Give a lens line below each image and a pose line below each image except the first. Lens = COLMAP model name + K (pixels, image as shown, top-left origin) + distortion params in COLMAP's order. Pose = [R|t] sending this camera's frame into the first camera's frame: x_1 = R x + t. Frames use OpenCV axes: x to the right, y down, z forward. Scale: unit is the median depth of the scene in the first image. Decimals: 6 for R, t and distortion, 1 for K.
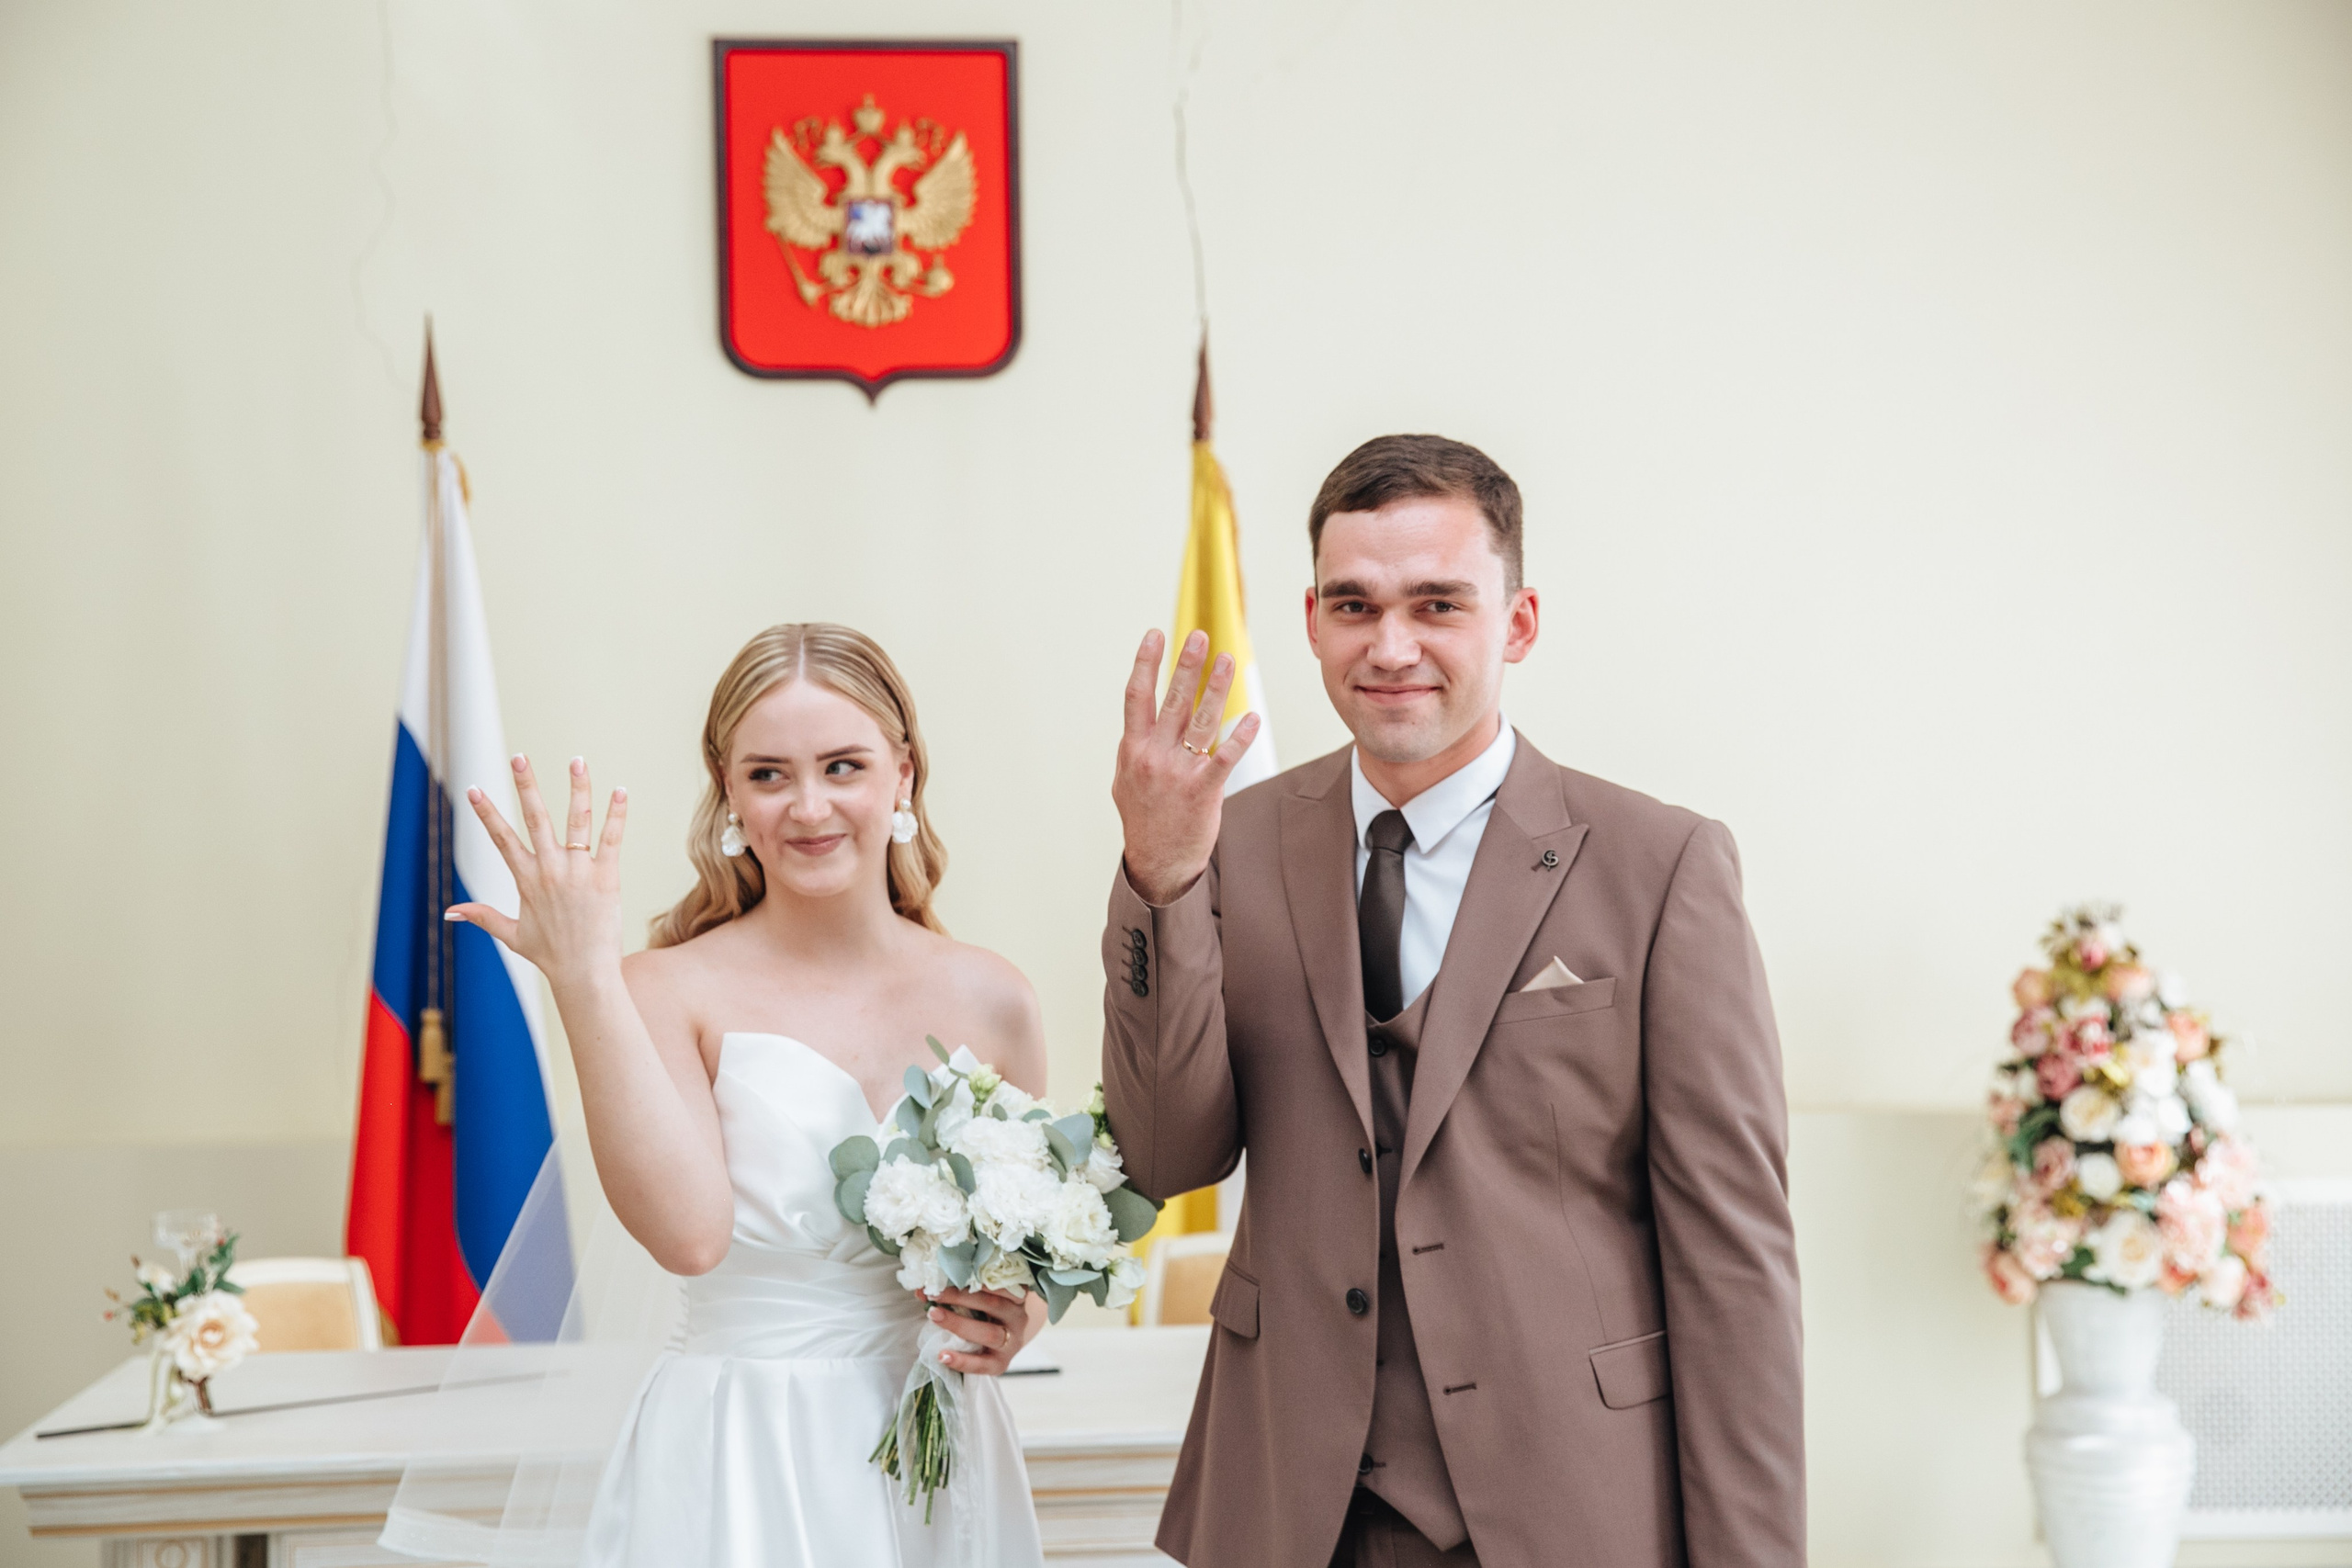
lens RADIAL K [[3499.9, 0, 1163.5], [0, 3499.9, 787.3], [0, 0, 1]] dist [0.091442, 0.131888]
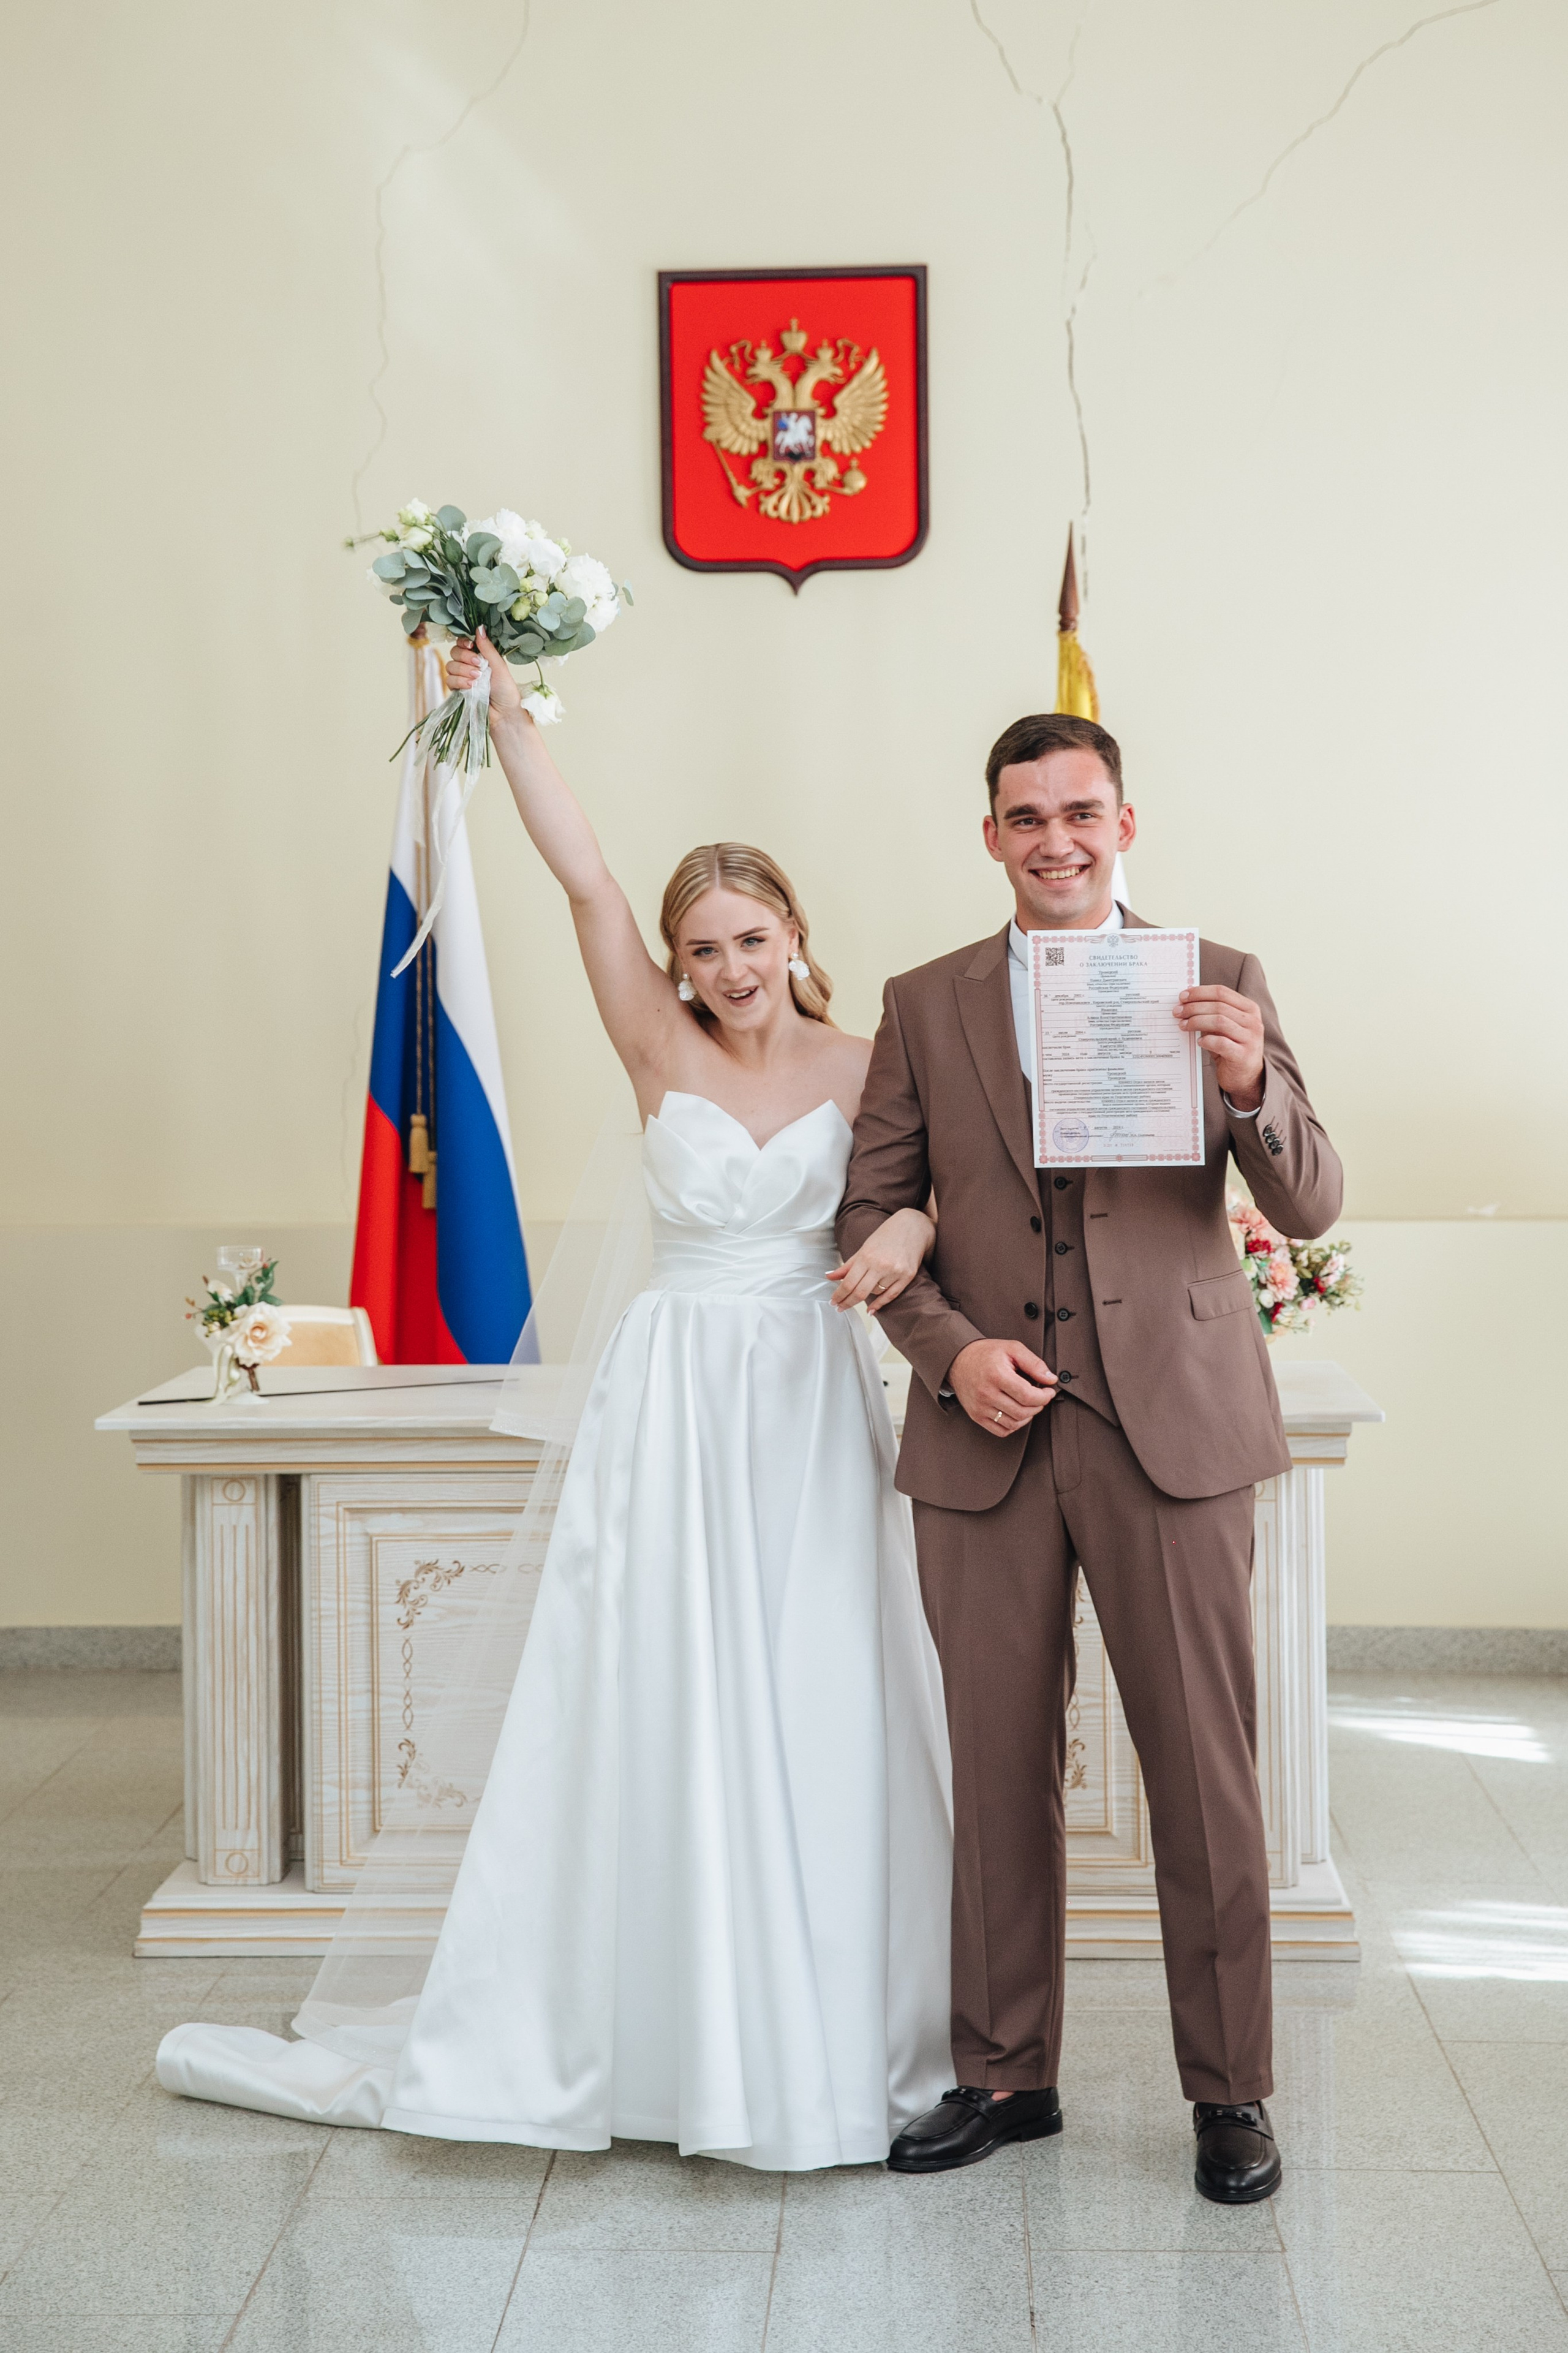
lens RADIAL K [[4217.5, 0, 716.8], [0, 4217.5, 1051.3], [0, 0, 1]] dist [0.140582, 0.161326]
pose [[0.990405, 0.005468, -0.138085, 0.088538], [-0.000818, 0.999431, 0.033711, -0.006733], [0.138191, -0.033274, 0.989847, -0.397525]]
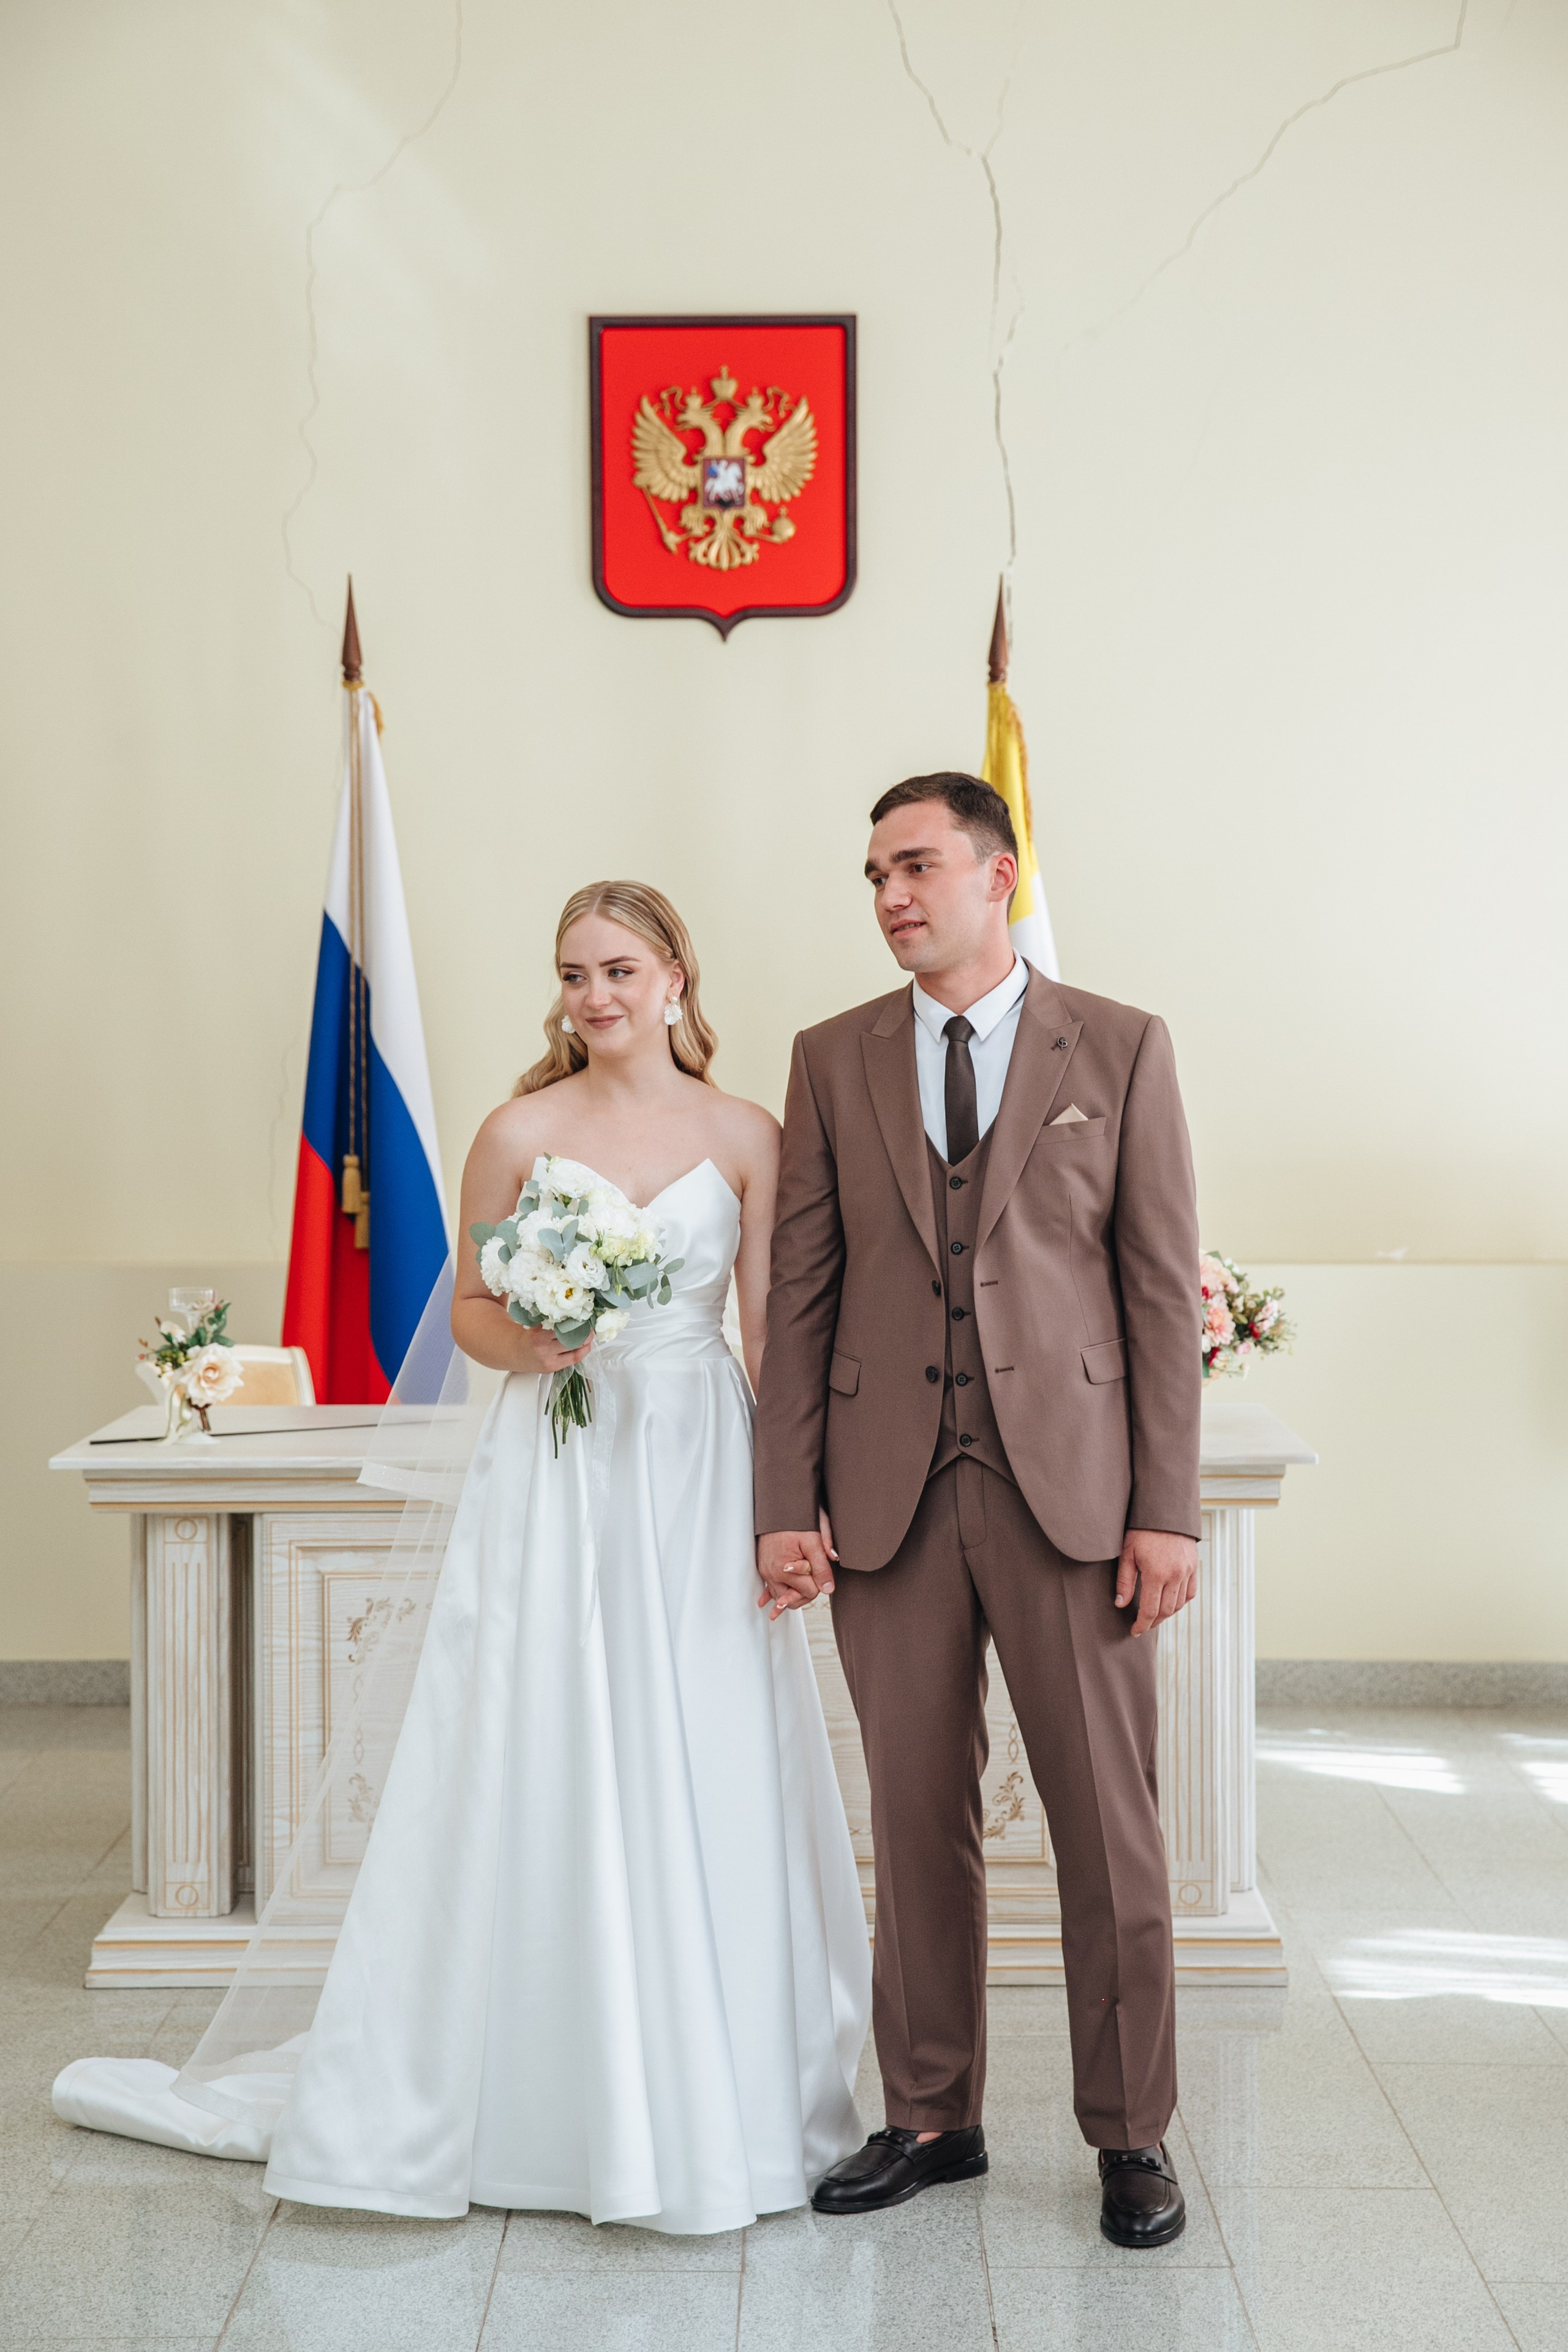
lens RADIAL K [[4210.7, 0, 777.2], [0, 4210.7, 1175.5], [0, 0, 1]] dist [0.163931, 0.111305]
pose [[0.995754, 0.014319, -0.090936, 0.067602], [-0.009269, 0.998404, 0.055718, -0.011571], [0.091588, -0.054638, 0.994297, -0.415581]]
